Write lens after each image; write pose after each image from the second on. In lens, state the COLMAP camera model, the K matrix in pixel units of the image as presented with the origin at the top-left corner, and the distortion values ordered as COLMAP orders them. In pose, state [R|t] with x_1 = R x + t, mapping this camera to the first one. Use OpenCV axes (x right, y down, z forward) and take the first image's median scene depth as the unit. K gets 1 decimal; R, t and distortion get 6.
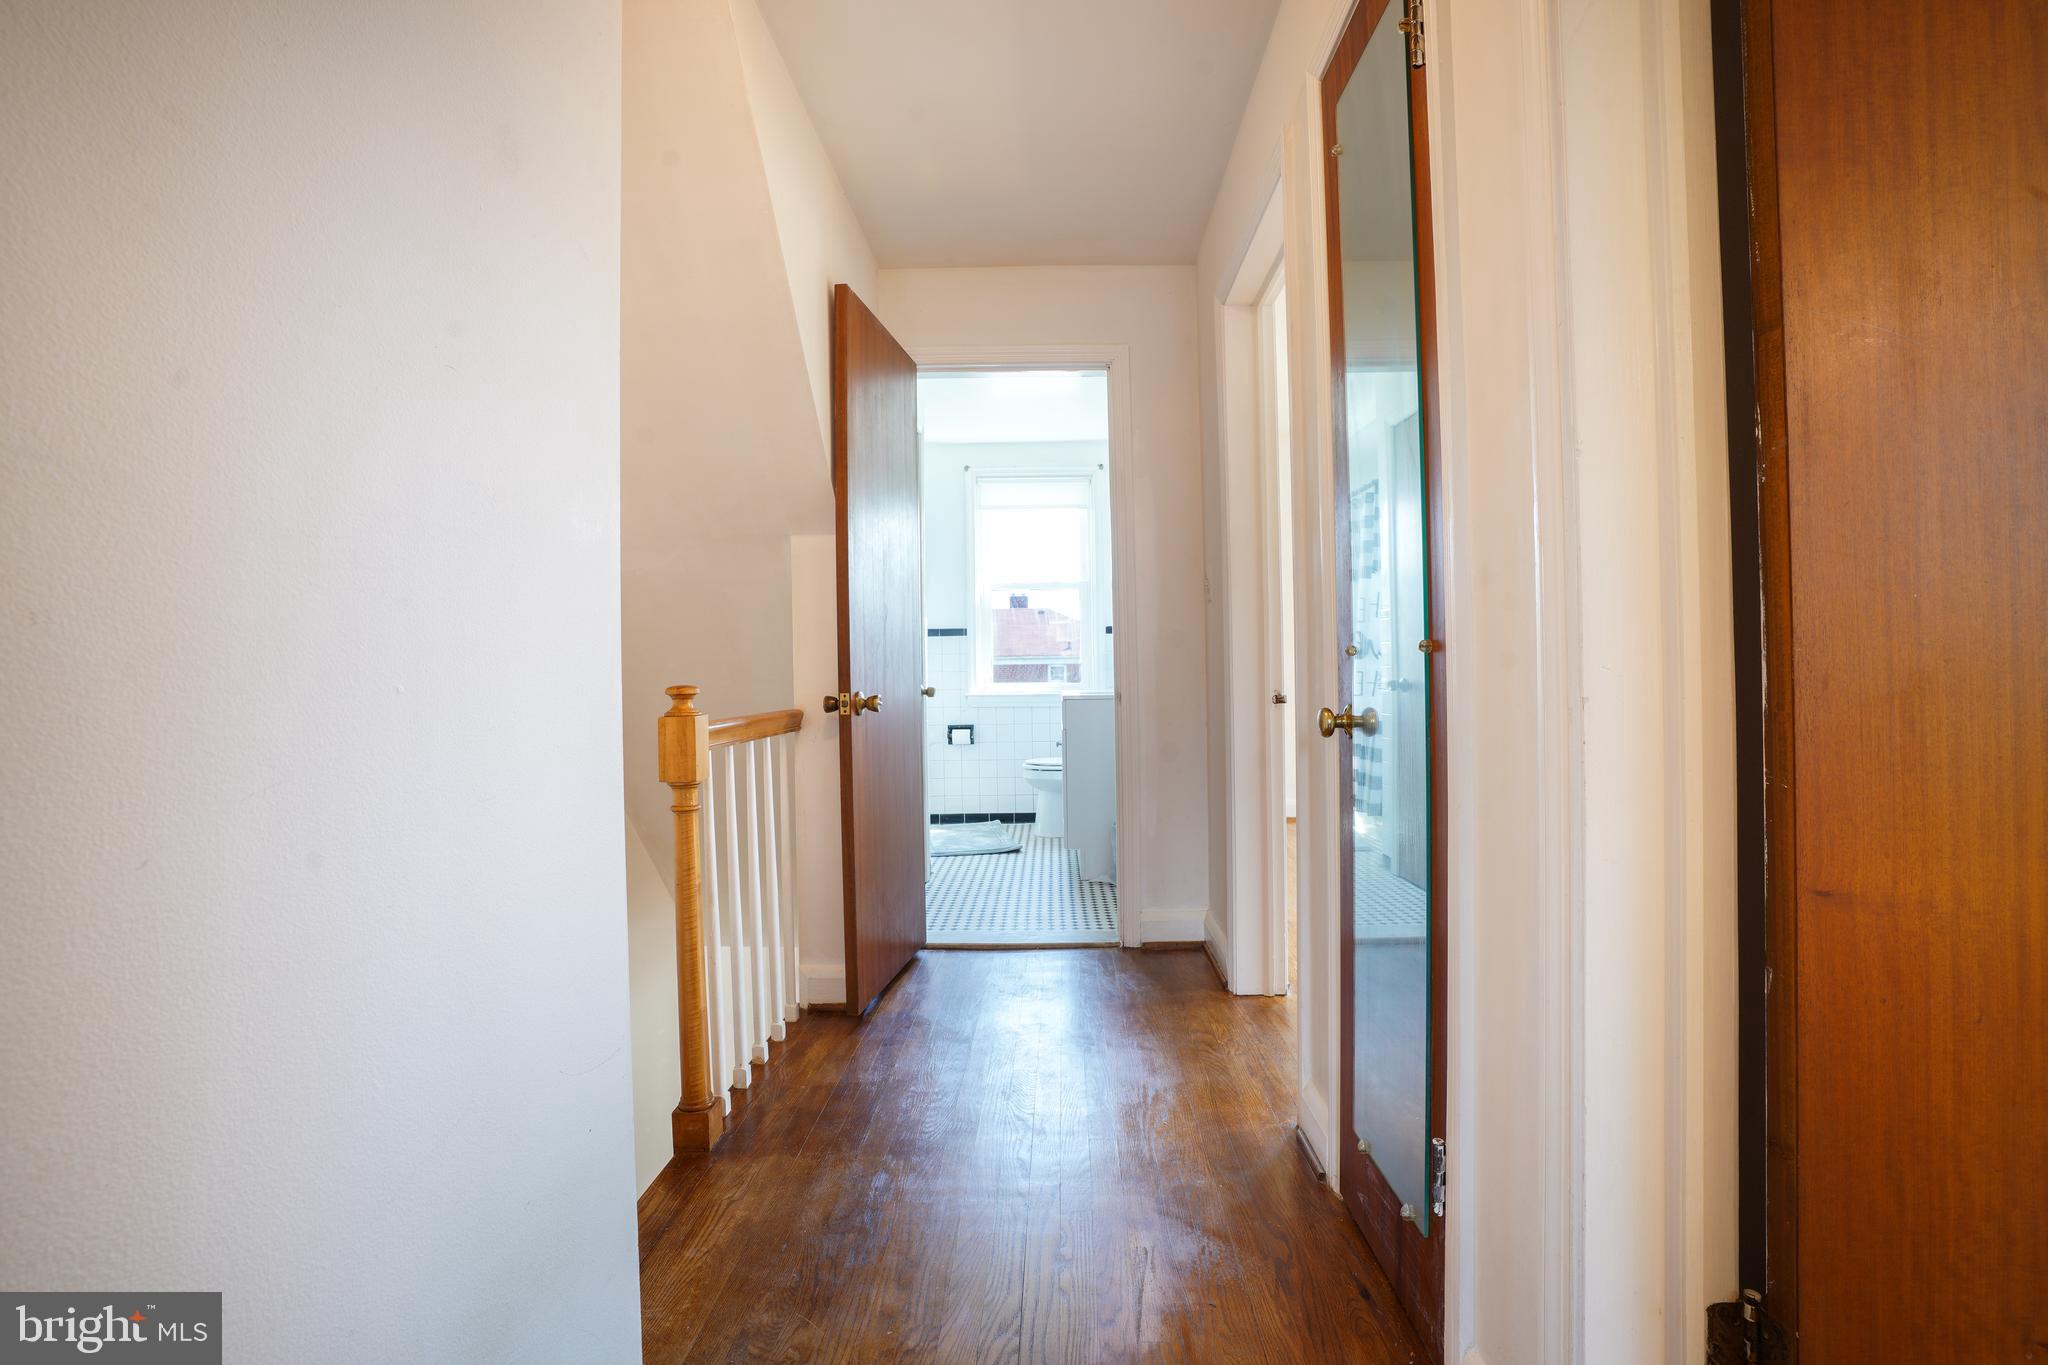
lens RADIAL K [[943.8, 0, 1019.7], [0, 943.8, 683.8], [0, 0, 1]] dist [-0.063055, 0.022425]
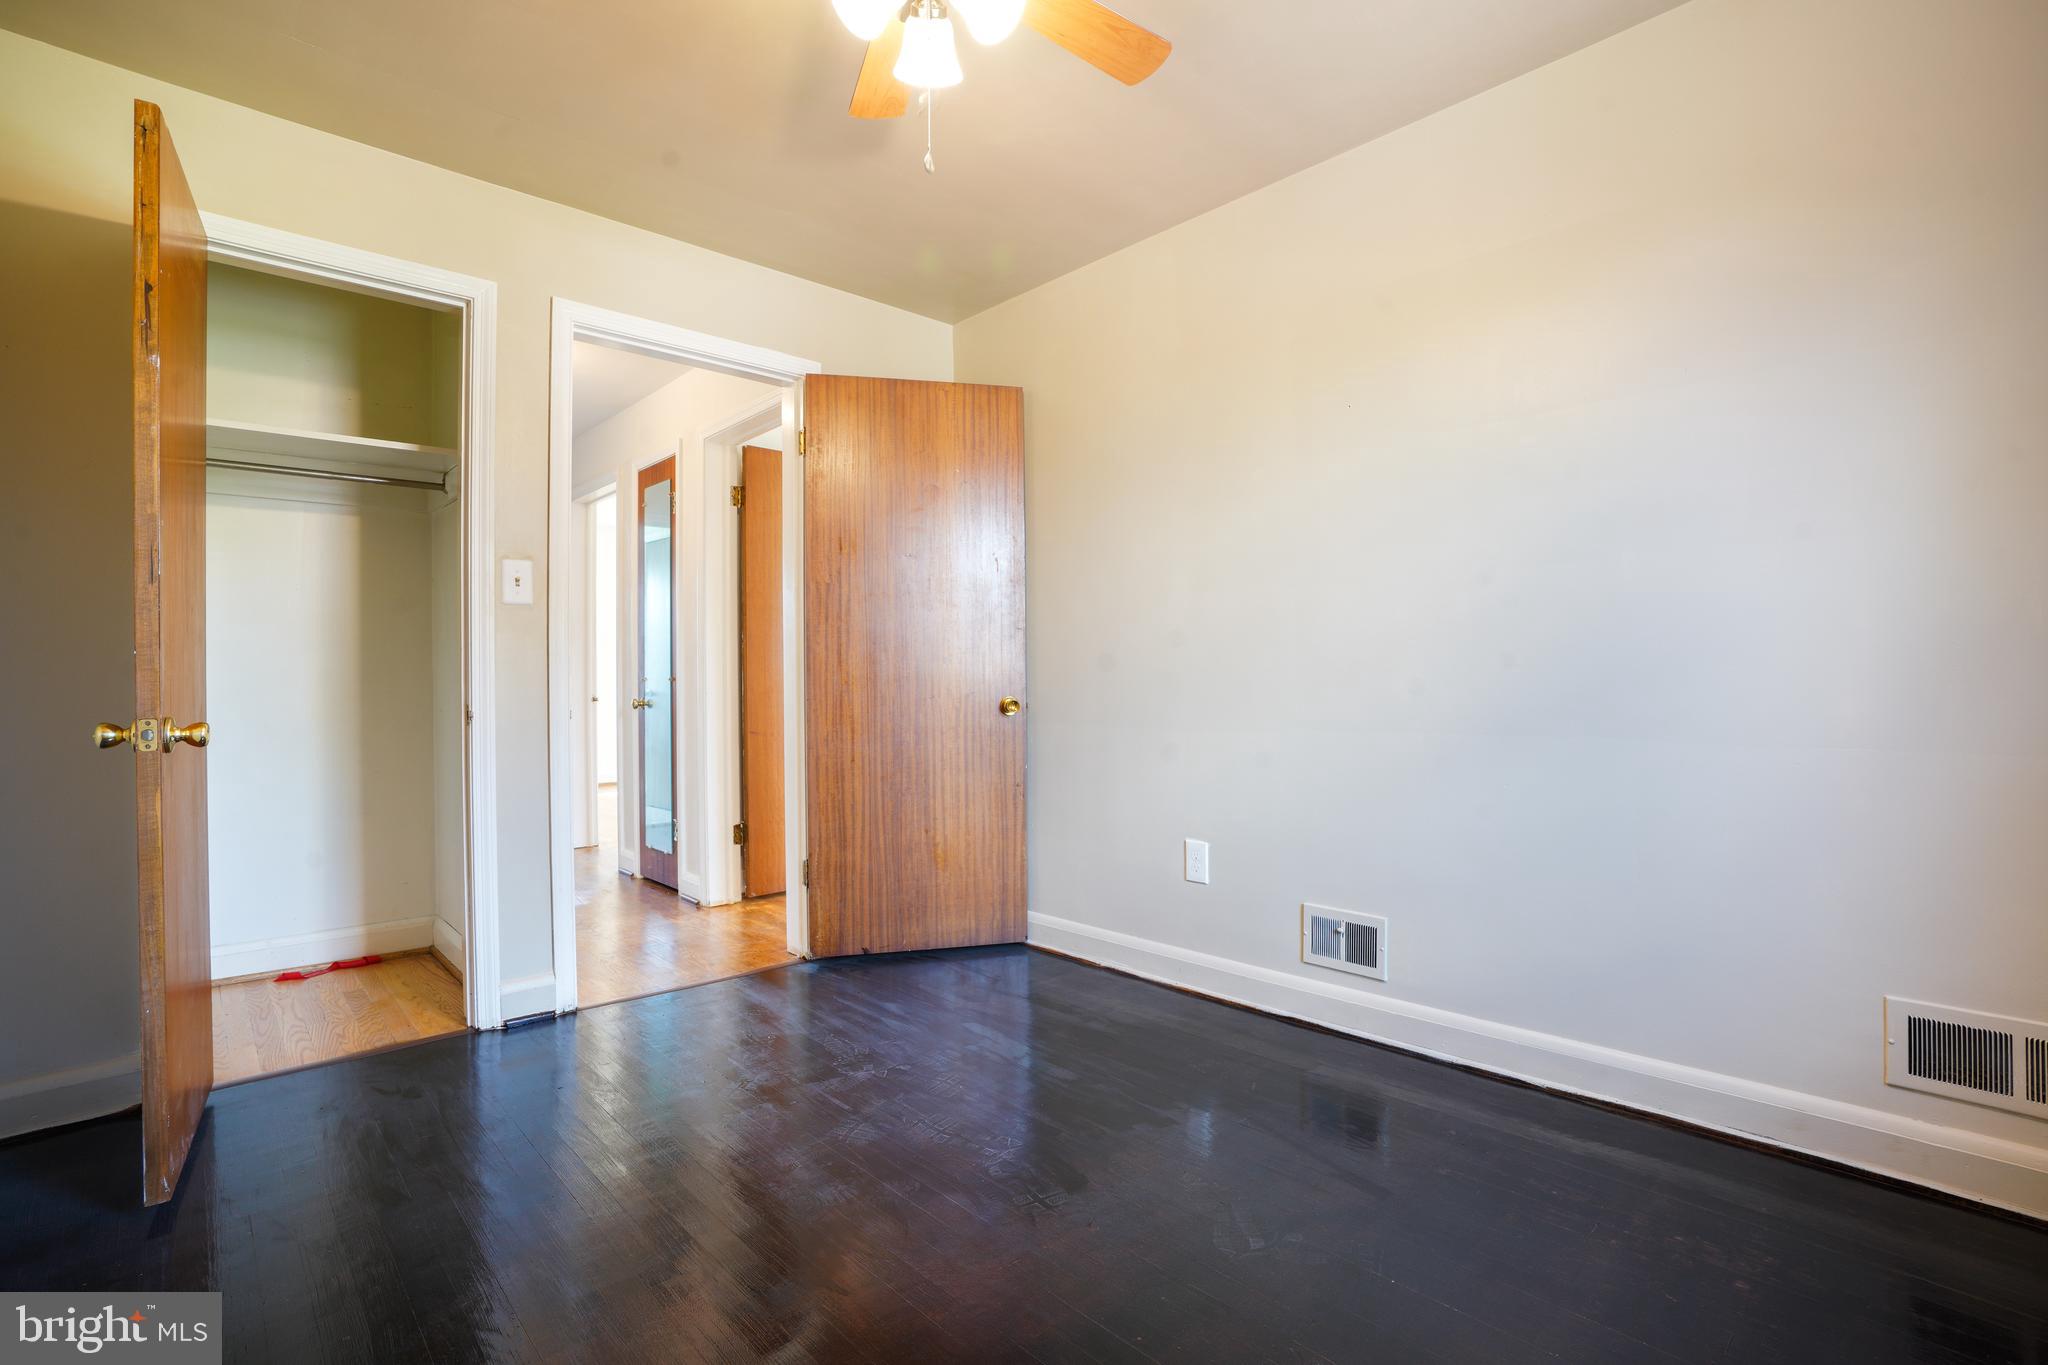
lens RADIAL K [[943.8, 0, 1023.2], [0, 943.8, 682.3], [0, 0, 1]] dist [-0.063055, 0.022425]
pose [[0.705001, 0.013783, 0.709072, -0.346655], [-0.002984, 0.999860, -0.016468, 0.007046], [-0.709200, 0.009495, 0.704943, -0.745207]]
